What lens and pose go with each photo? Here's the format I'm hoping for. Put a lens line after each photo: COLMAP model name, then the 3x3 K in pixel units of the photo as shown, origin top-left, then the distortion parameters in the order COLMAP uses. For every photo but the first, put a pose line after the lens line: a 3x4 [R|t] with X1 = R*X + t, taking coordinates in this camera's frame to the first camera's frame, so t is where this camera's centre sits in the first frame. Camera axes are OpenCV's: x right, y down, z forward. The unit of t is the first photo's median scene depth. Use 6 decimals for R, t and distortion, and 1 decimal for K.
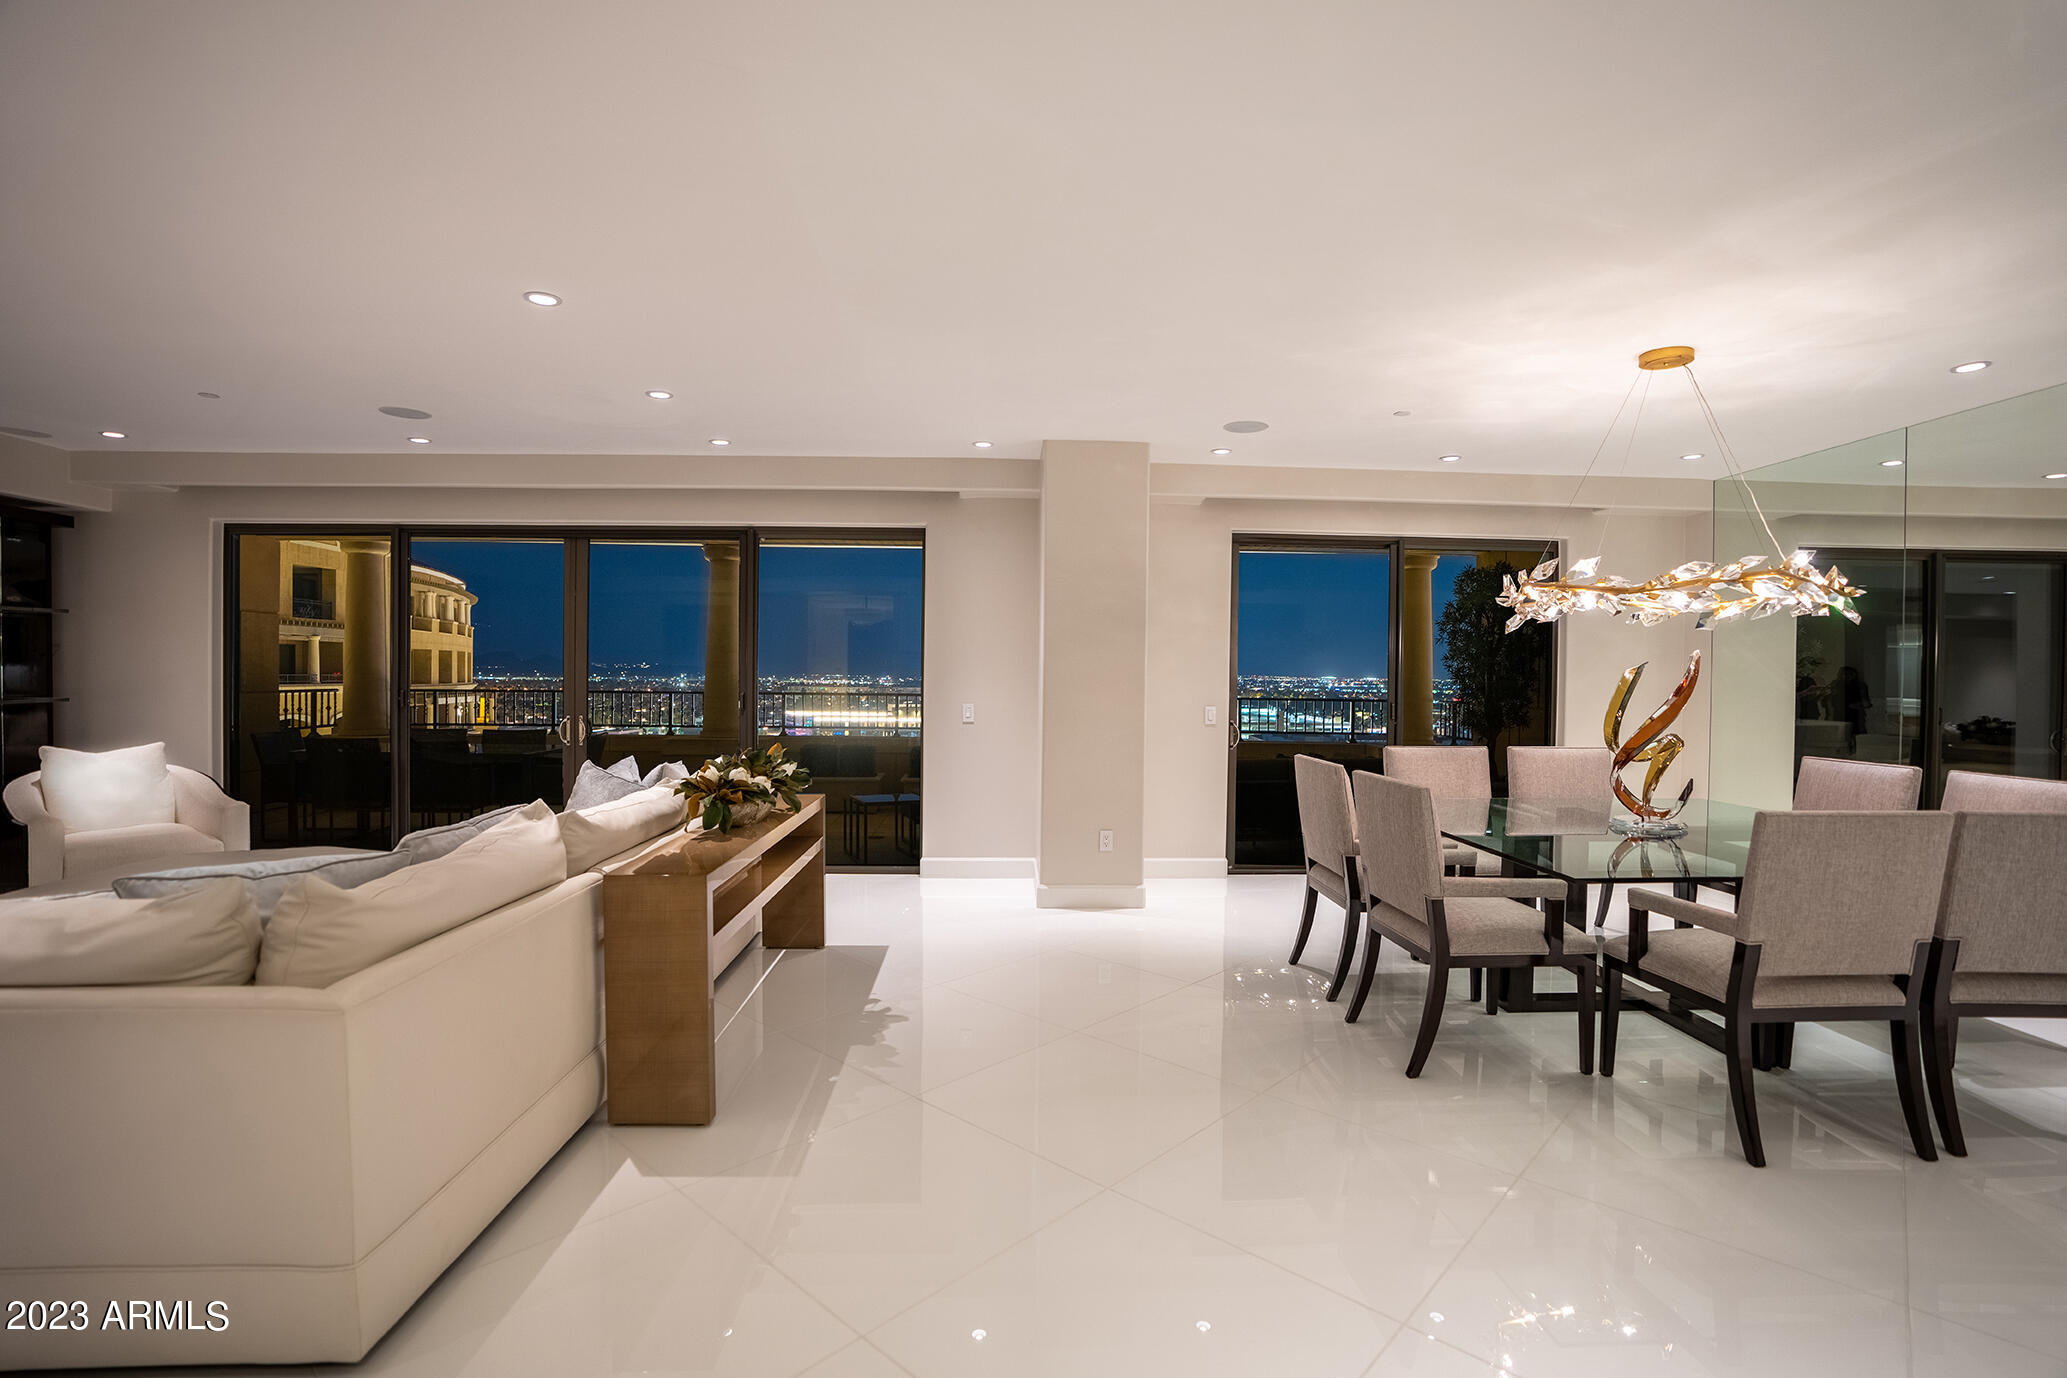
lens RADIAL K [[945.4, 0, 1027.5], [0, 945.4, 699.0], [0, 0, 1]] dist [-0.041398, 0.012396]
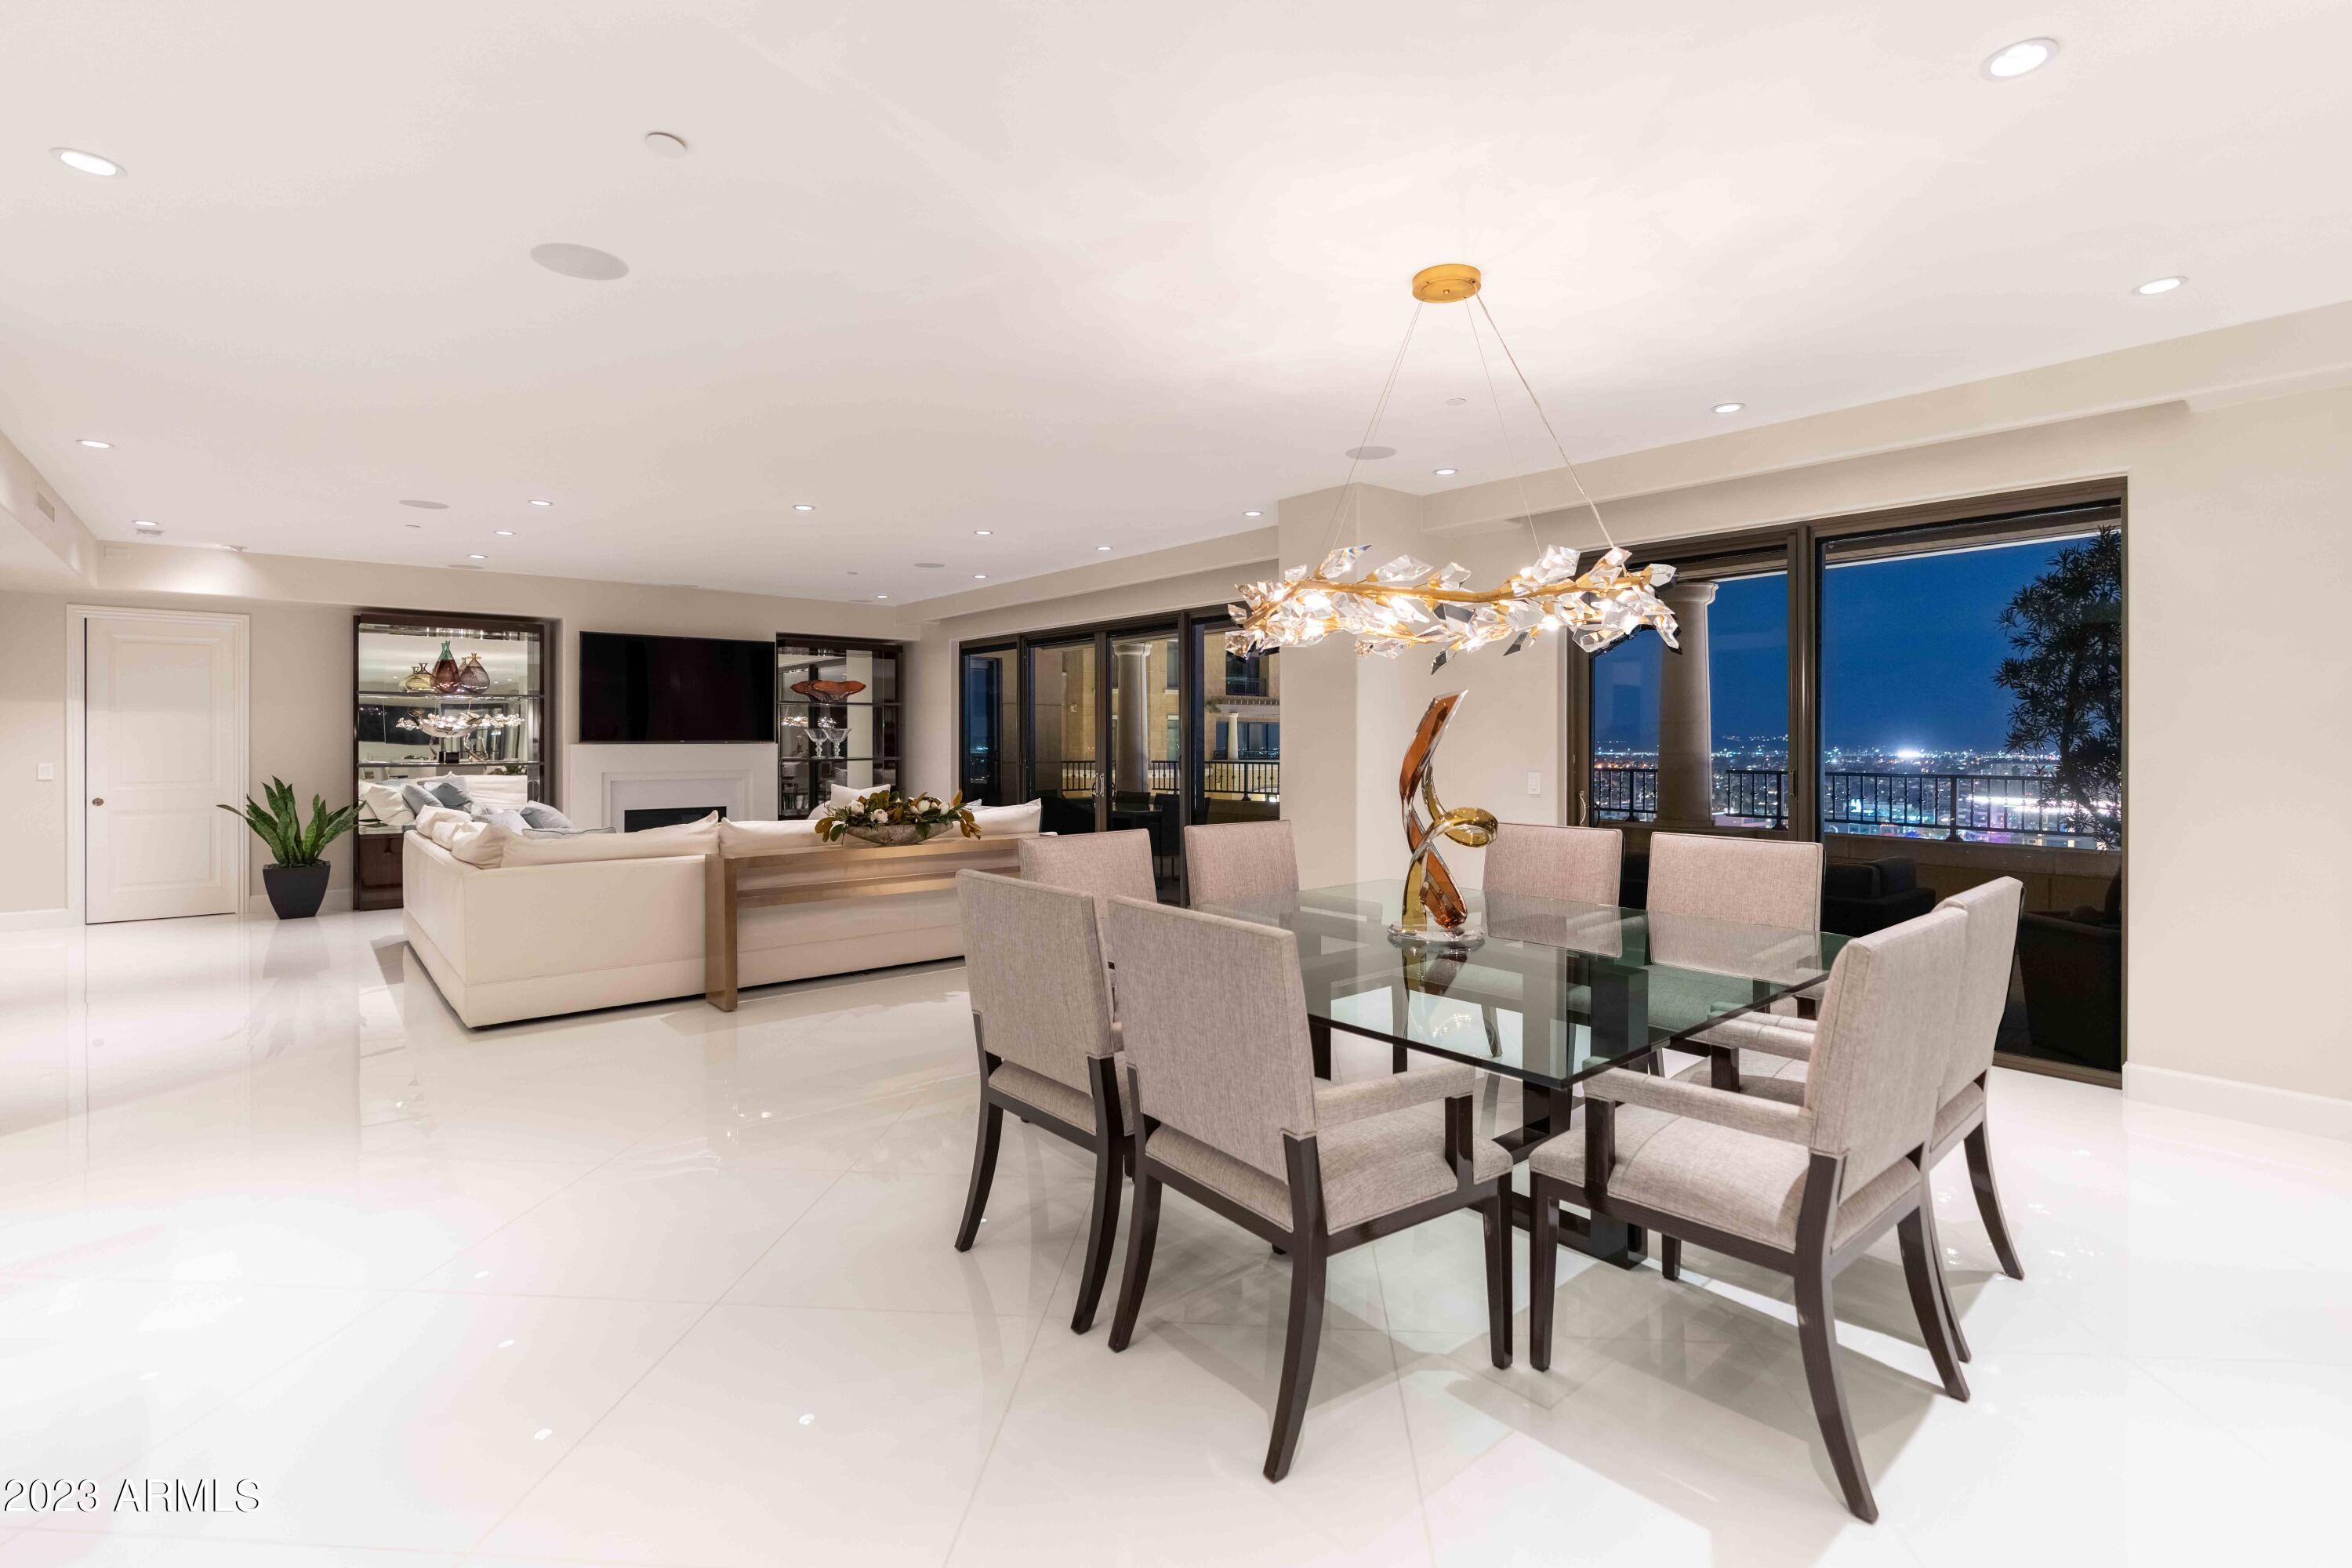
lens RADIAL K [[1075.7, 0, 1192.5], [0, 1075.7, 743.5], [0, 0, 1]] dist [-0.041398, 0.012396]
pose [[0.619425, -0.010470, -0.784986, 0.902058], [-0.014584, 0.999585, -0.024840, 0.011483], [0.784920, 0.026834, 0.619015, 0.276637]]
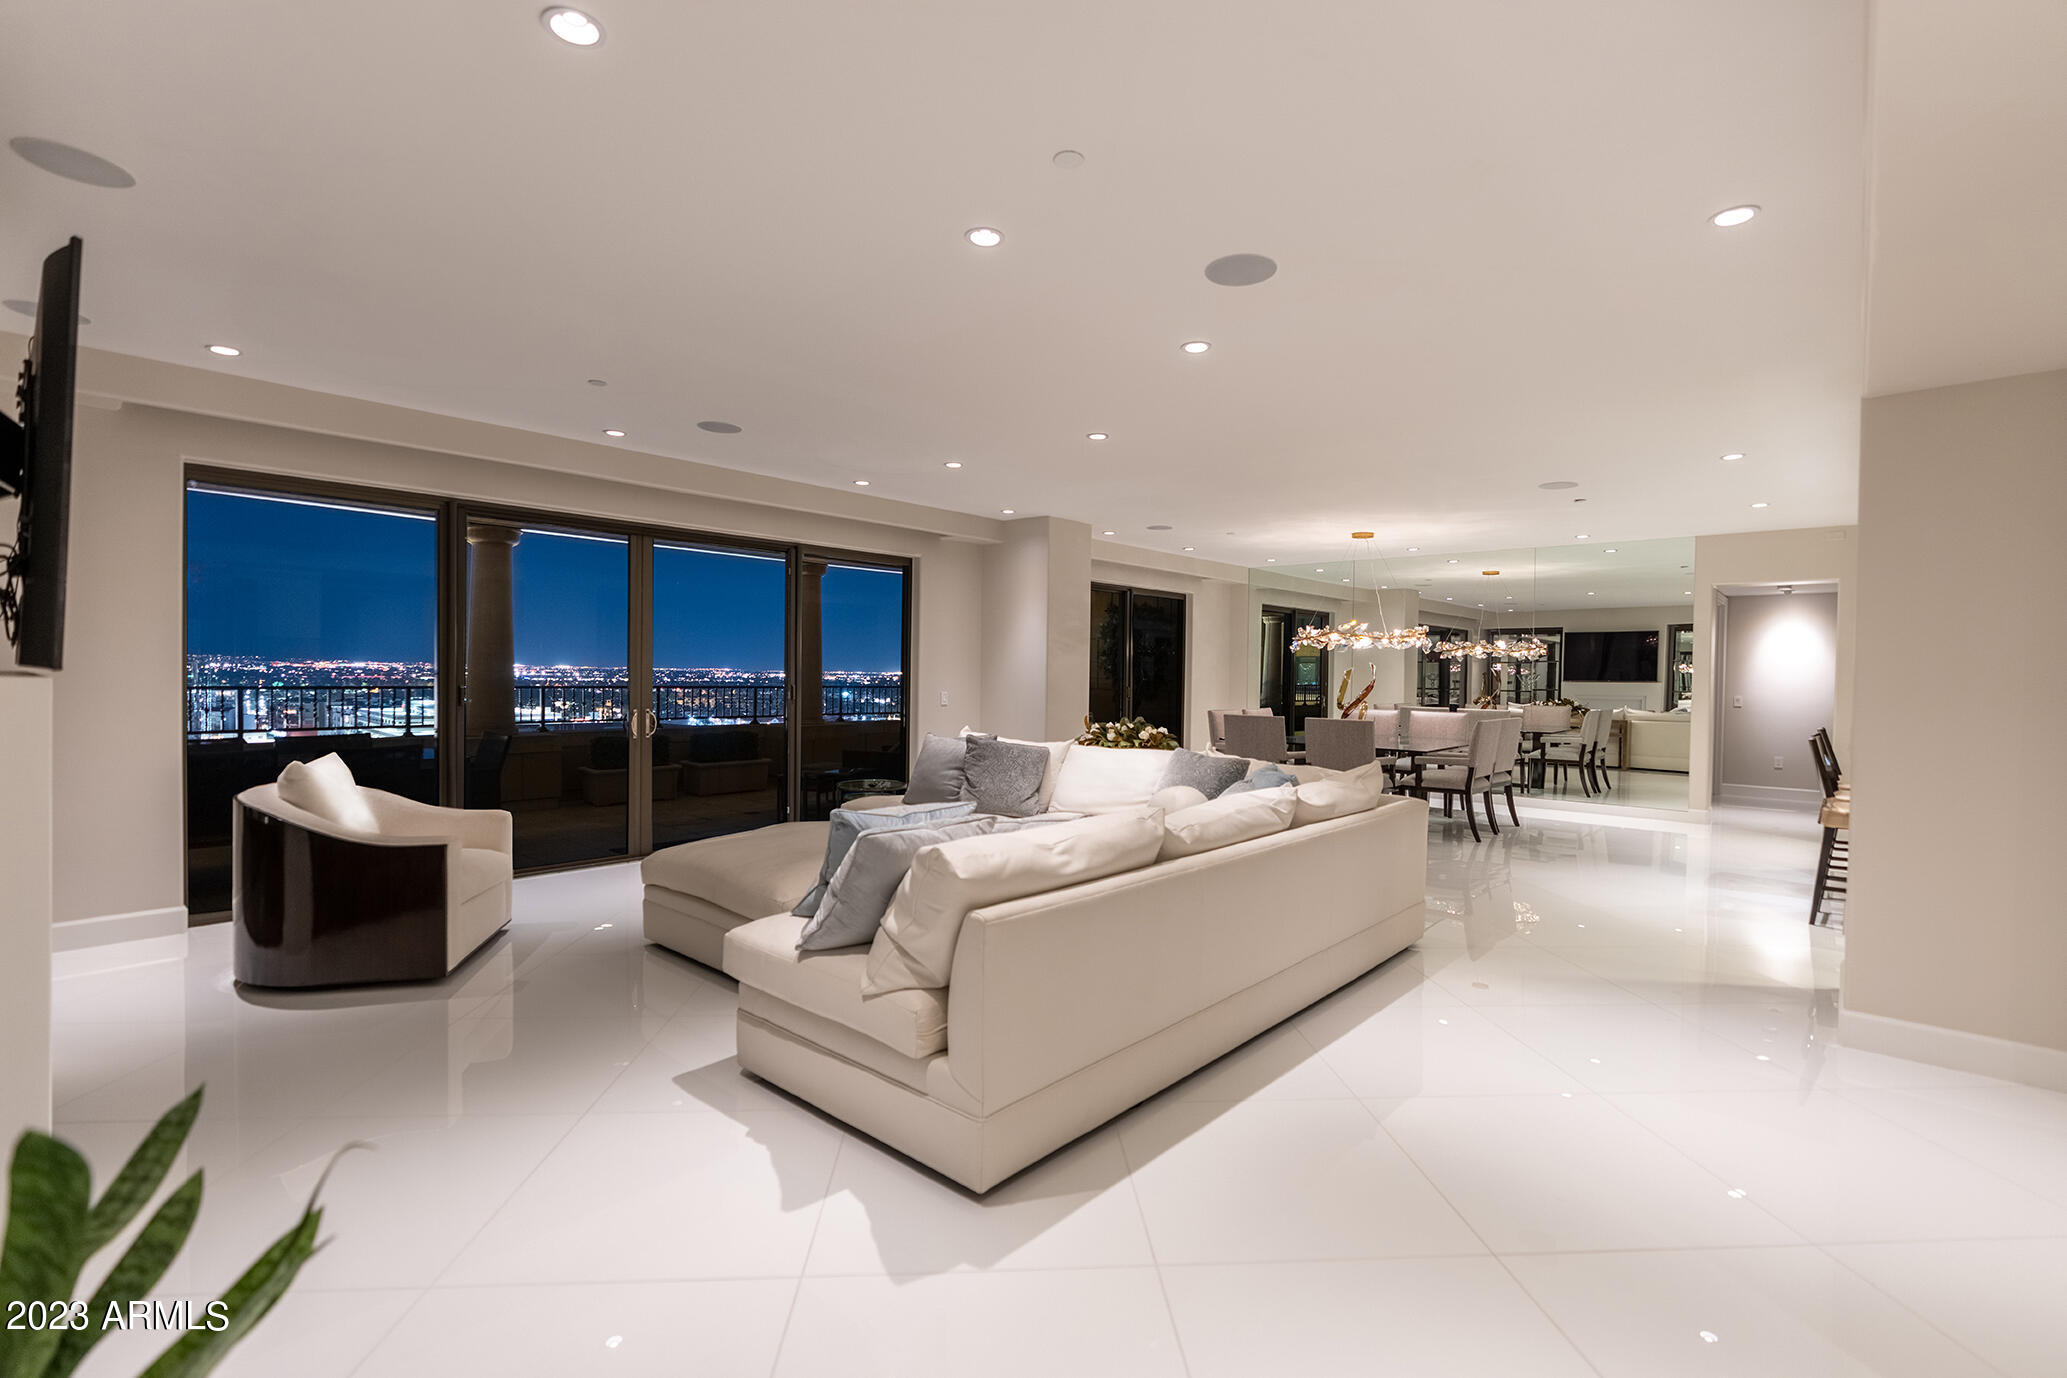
lens RADIAL K [[945.4, 0, 1046.3], [0, 945.4, 690.4], [0, 0, 1]] dist [-0.041398, 0.012396]
pose [[0.679572, -0.012837, 0.733497, -1.123286], [0.011002, 0.999913, 0.007306, -0.006723], [-0.733527, 0.003105, 0.679654, -0.011486]]
